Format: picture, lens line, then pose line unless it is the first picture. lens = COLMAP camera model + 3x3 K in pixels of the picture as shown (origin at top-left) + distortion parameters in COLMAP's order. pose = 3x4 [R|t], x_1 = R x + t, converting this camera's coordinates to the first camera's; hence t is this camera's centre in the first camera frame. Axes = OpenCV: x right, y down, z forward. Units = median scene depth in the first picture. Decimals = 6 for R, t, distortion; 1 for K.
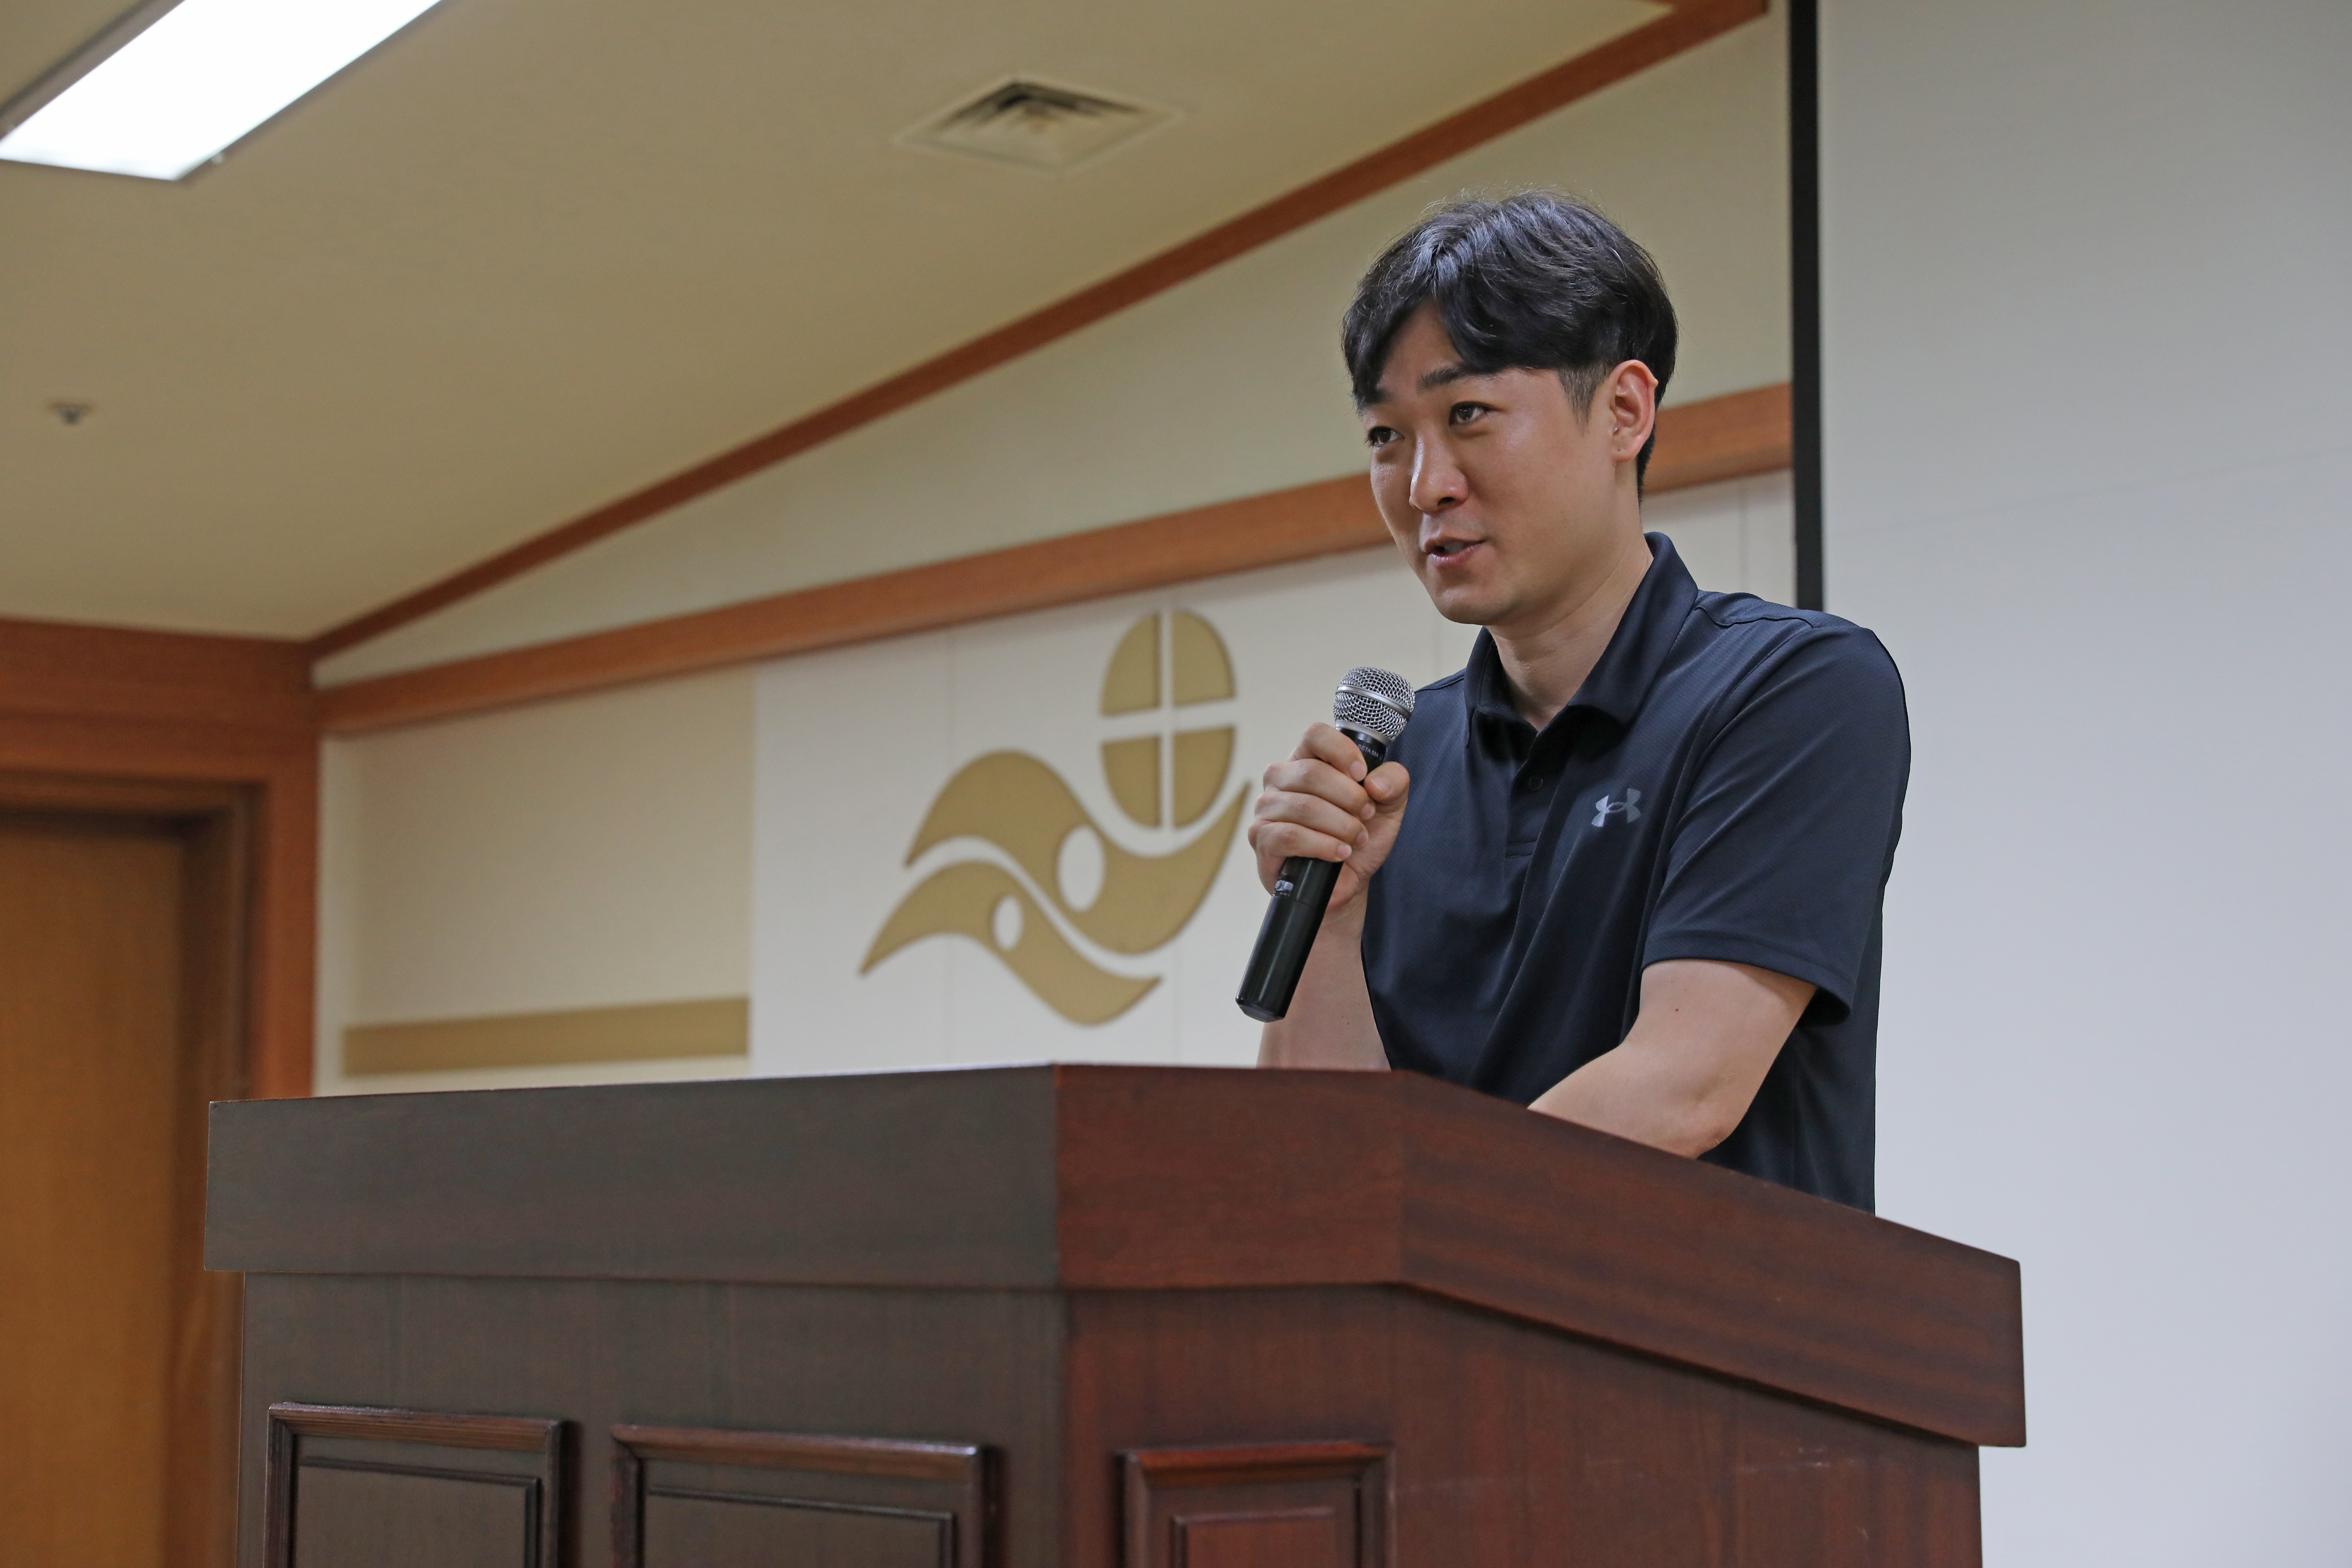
lens RADIAL K [[4361.7, 0, 1176.0], [0, 4361.7, 784.0], [0, 0, 1]] dist [0.197156, 0.130577]
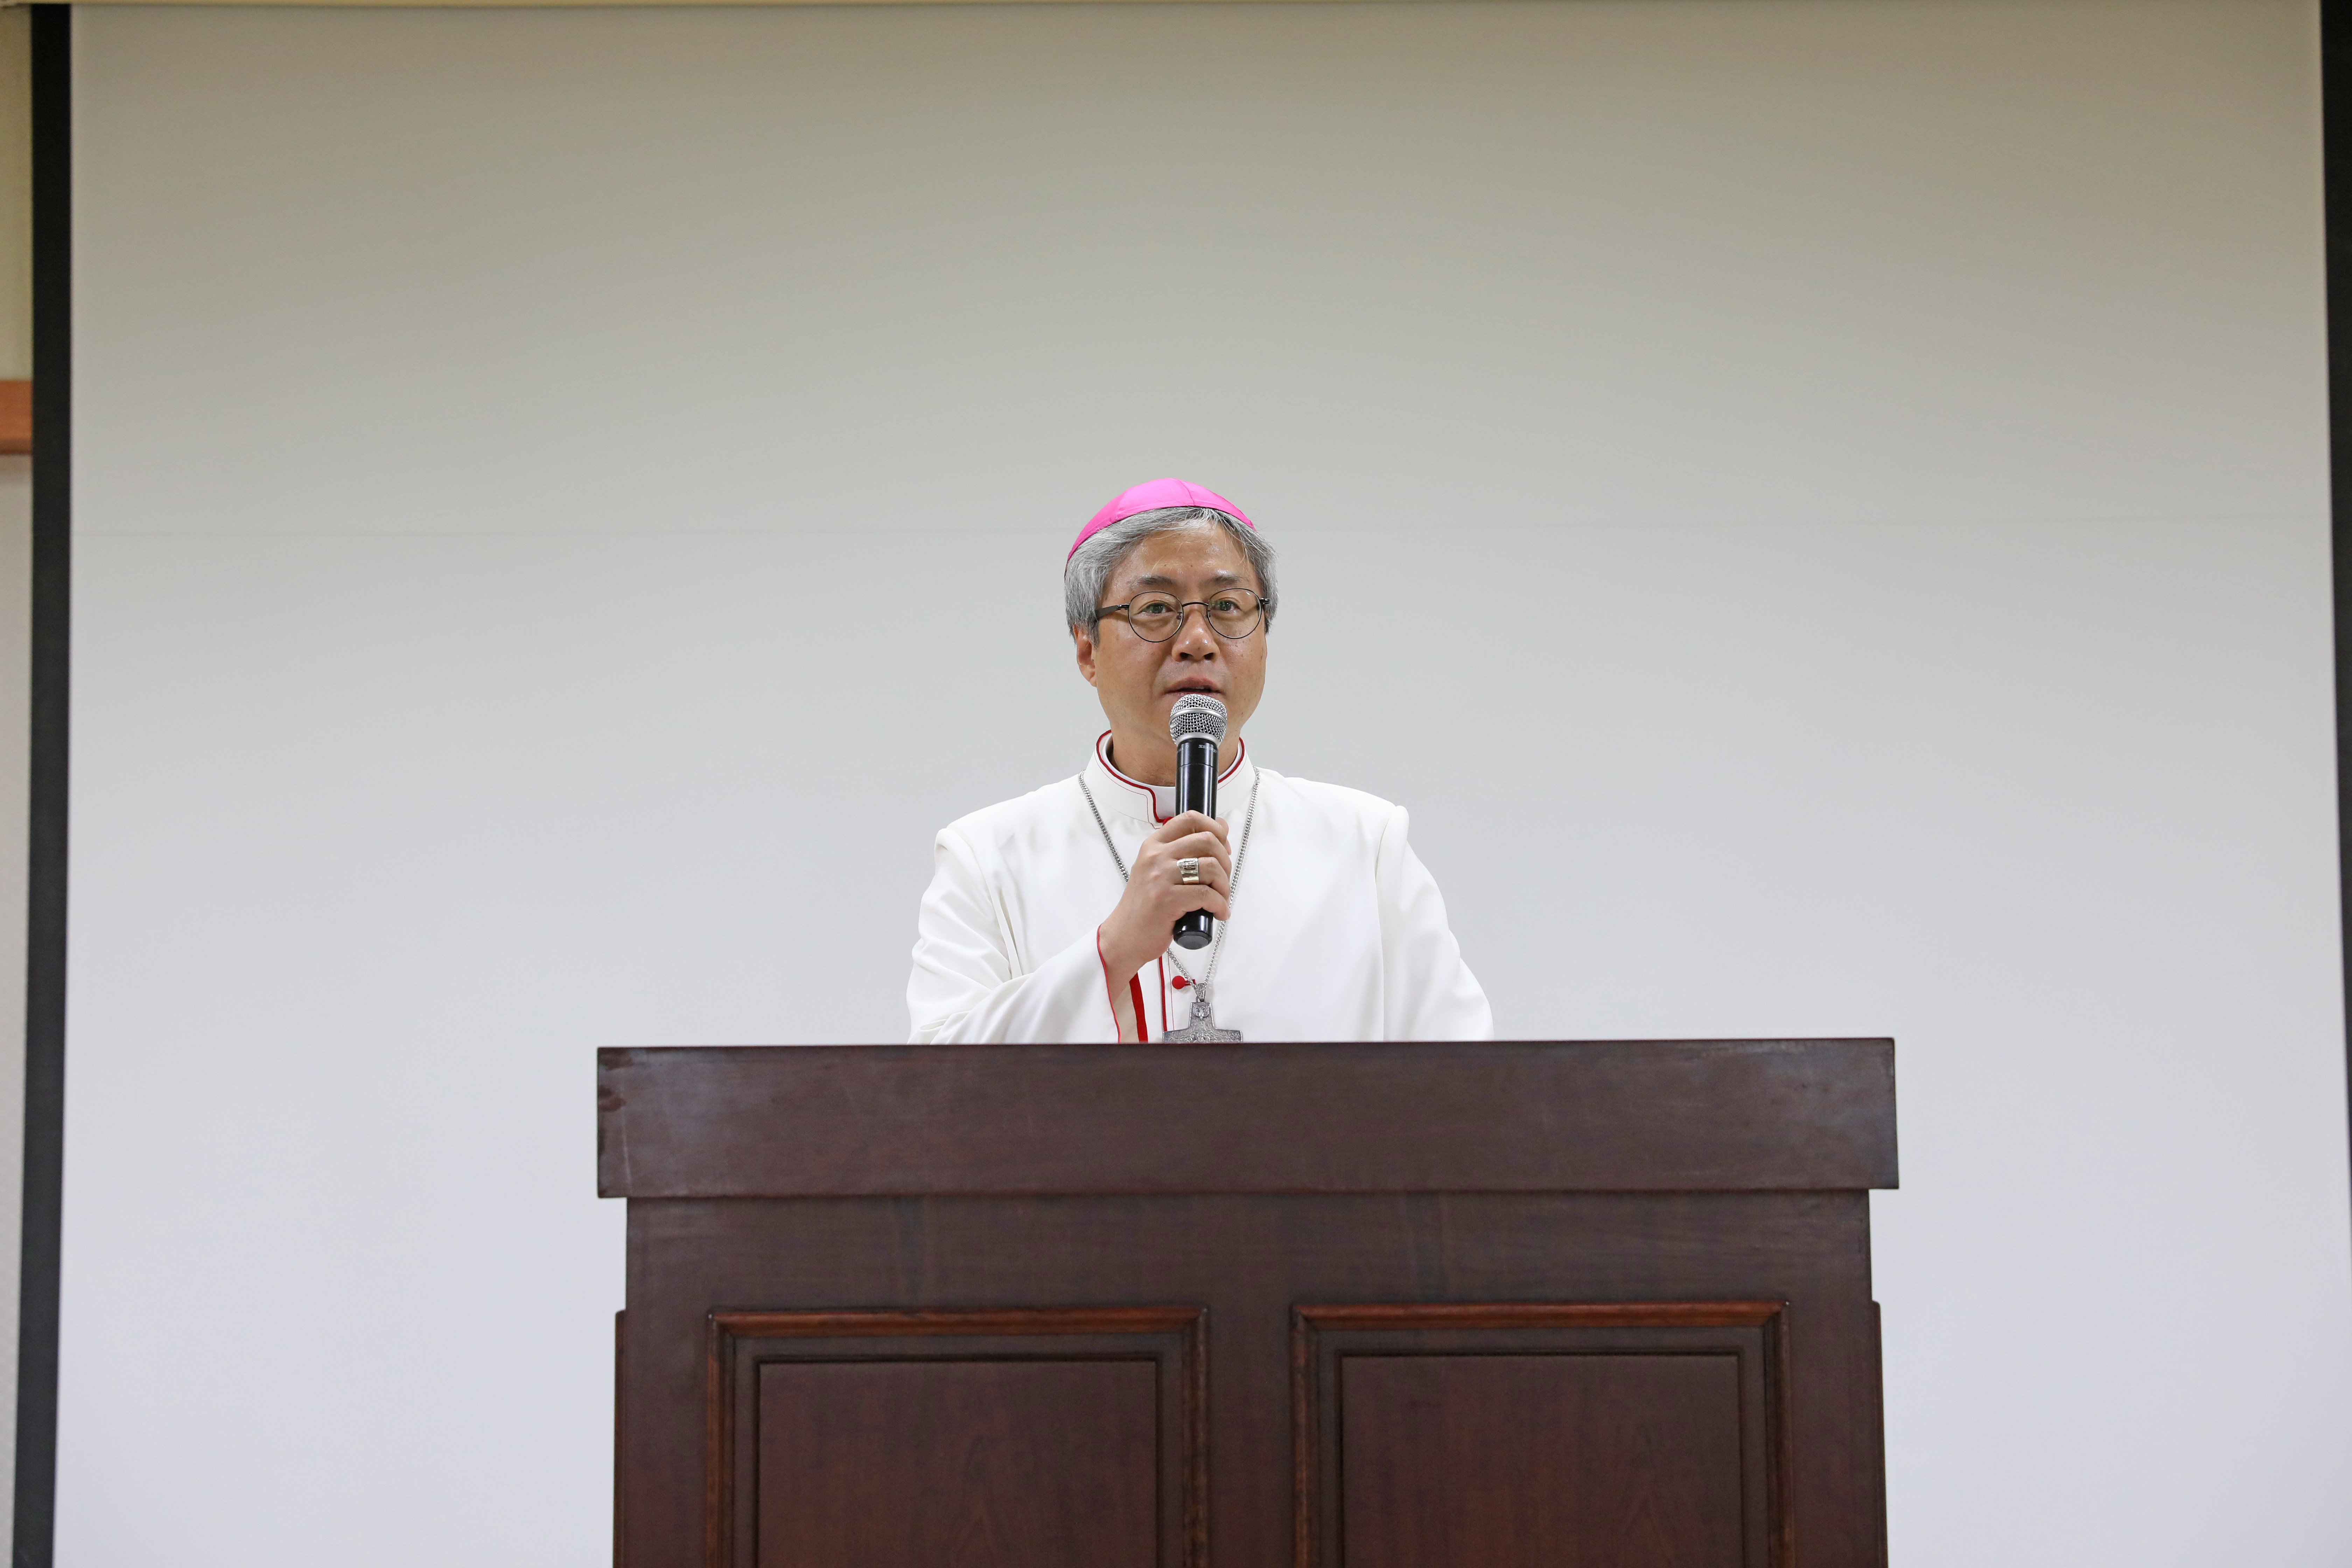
lens RADIAL K [[4382.5, 0, 1176.0], [0, 4382.5, 784.0], [0, 0, 1]] dist [0.202202, 0.137926]
pose [[0.613133, 0.059310, 0.787750, -0.445692], [-0.068315, 0.997423, -0.021924, 0.009313], [-0.787020, -0.040373, 0.615605, 0.092362]]
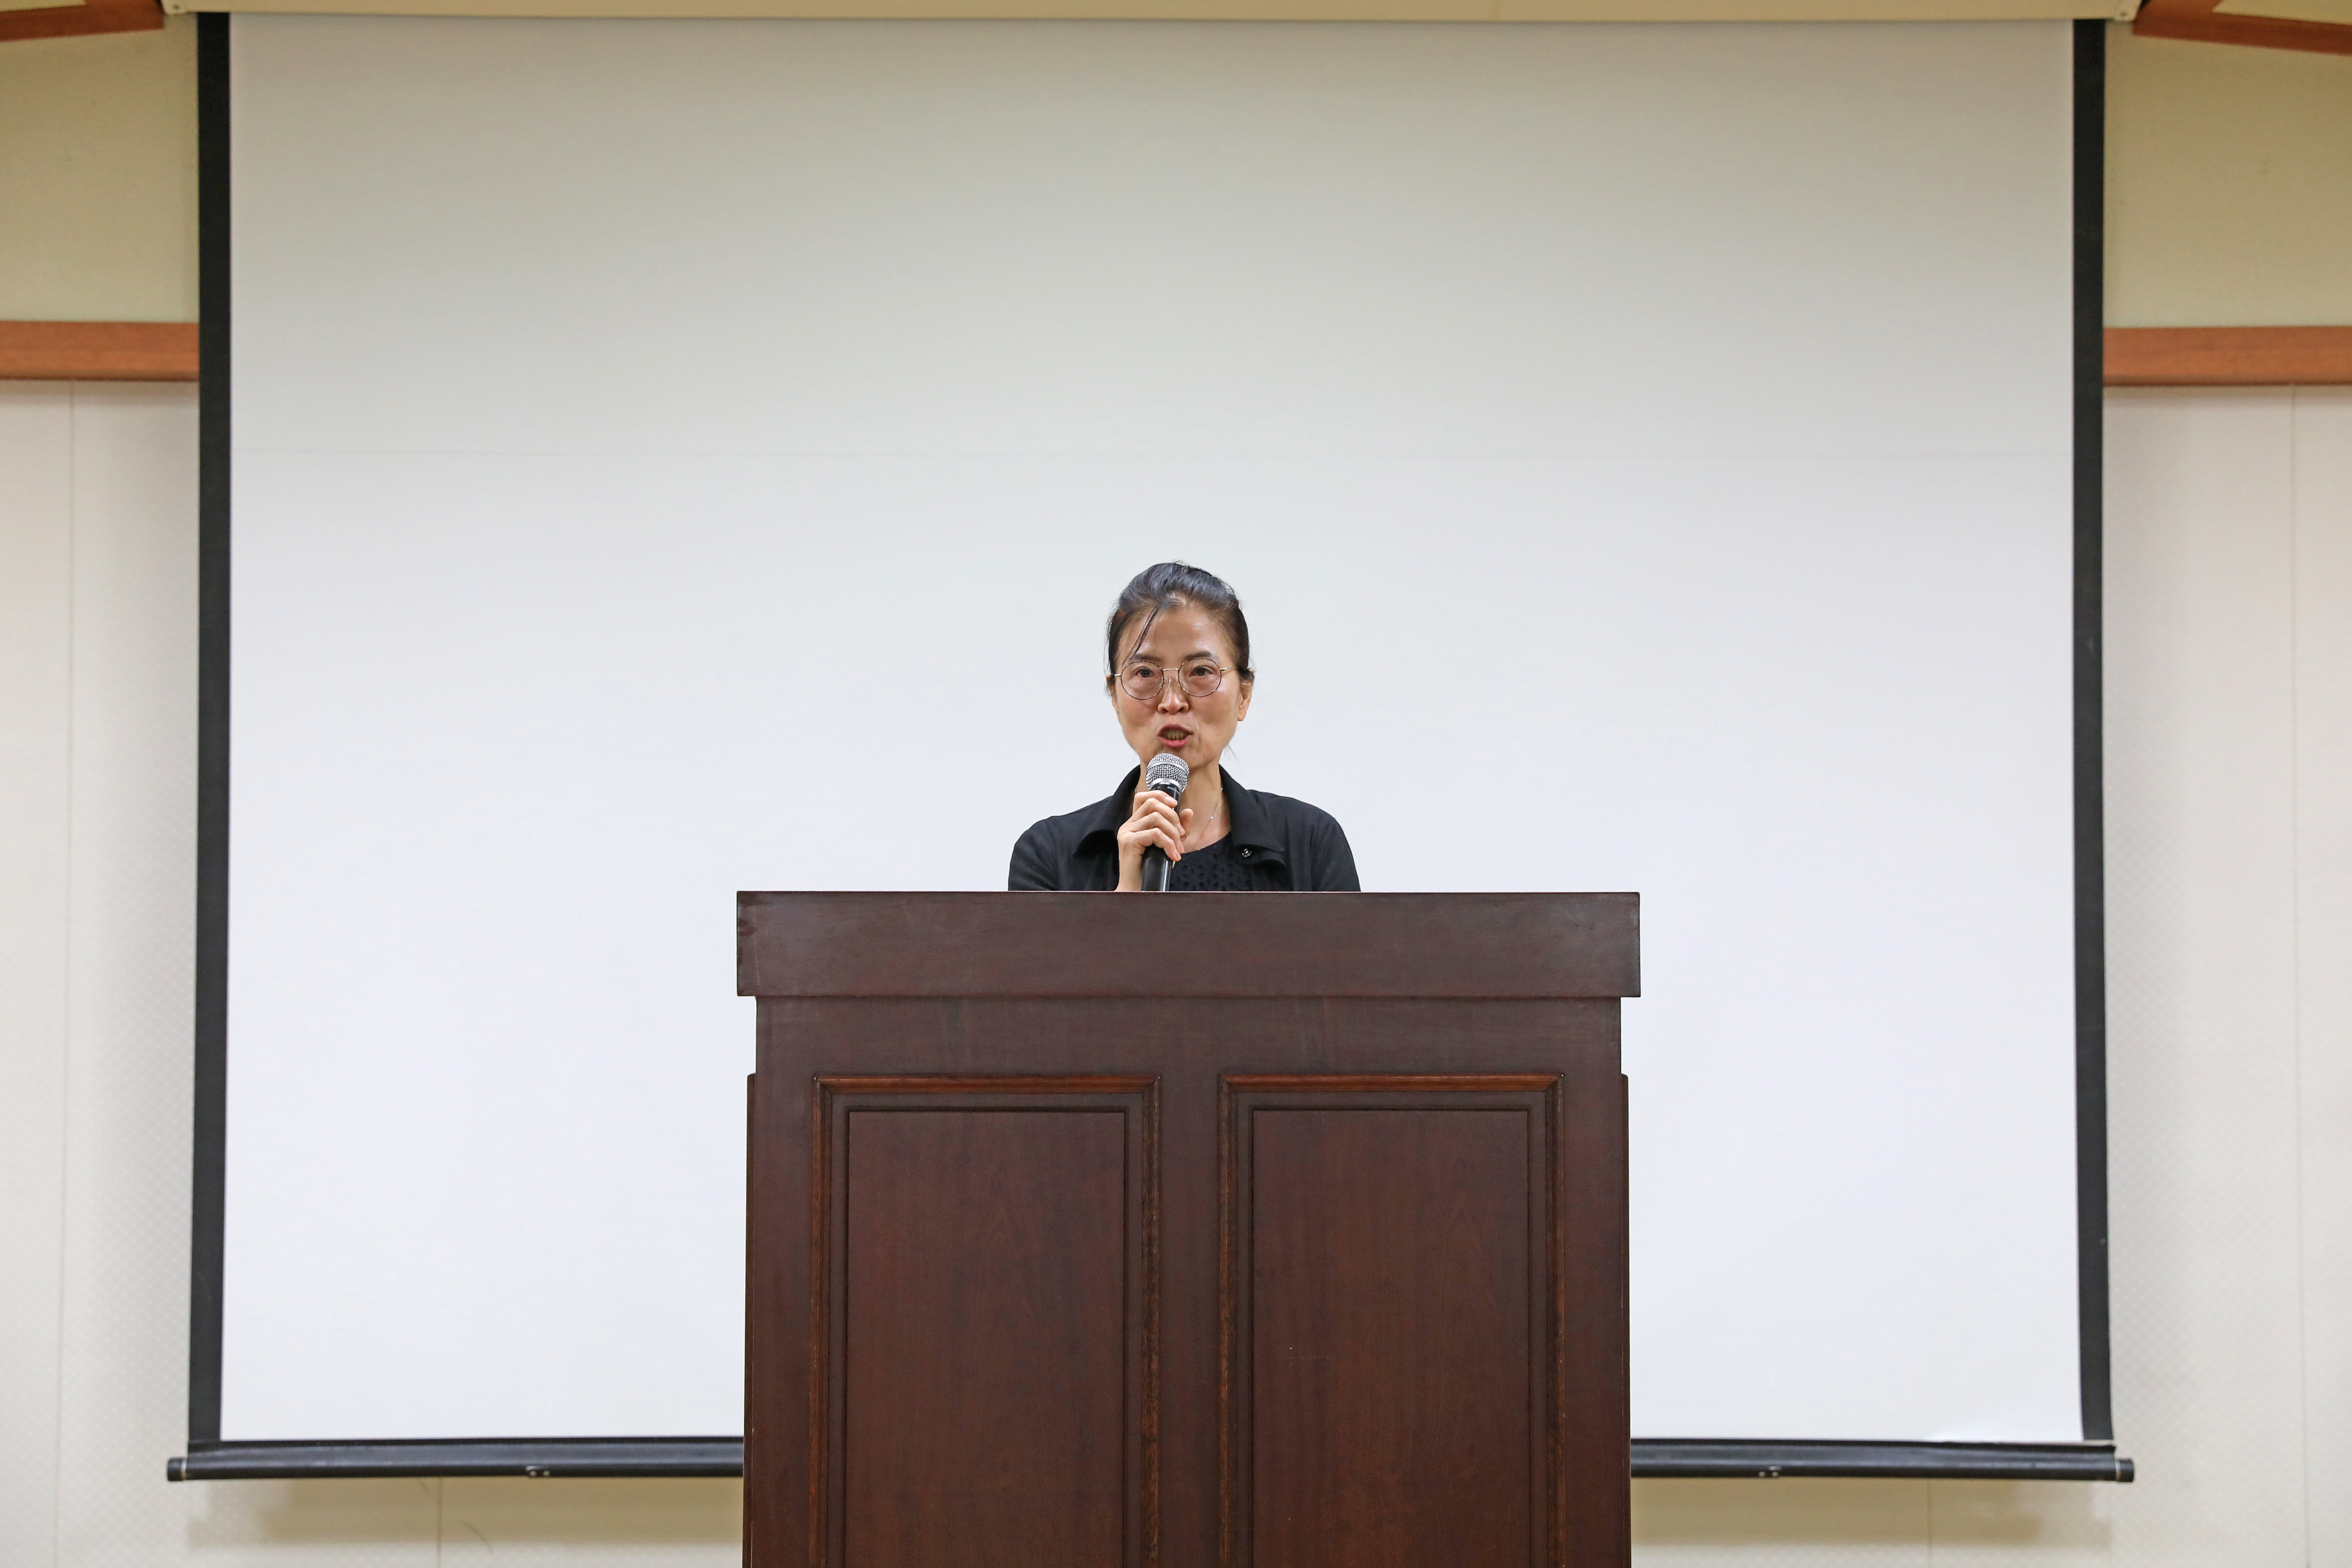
lens RADIAL K [[4504.8, 0, 1176.0], [0, 4504.8, 784.0], [0, 0, 1]] dist [0.233309, -0.042899]
pose [[0.603294, 0.029881, 0.796959, -0.630661], [-0.077880, 0.996729, 0.021584, -0.005948], [-0.793707, -0.075088, 0.603648, -0.046364]]
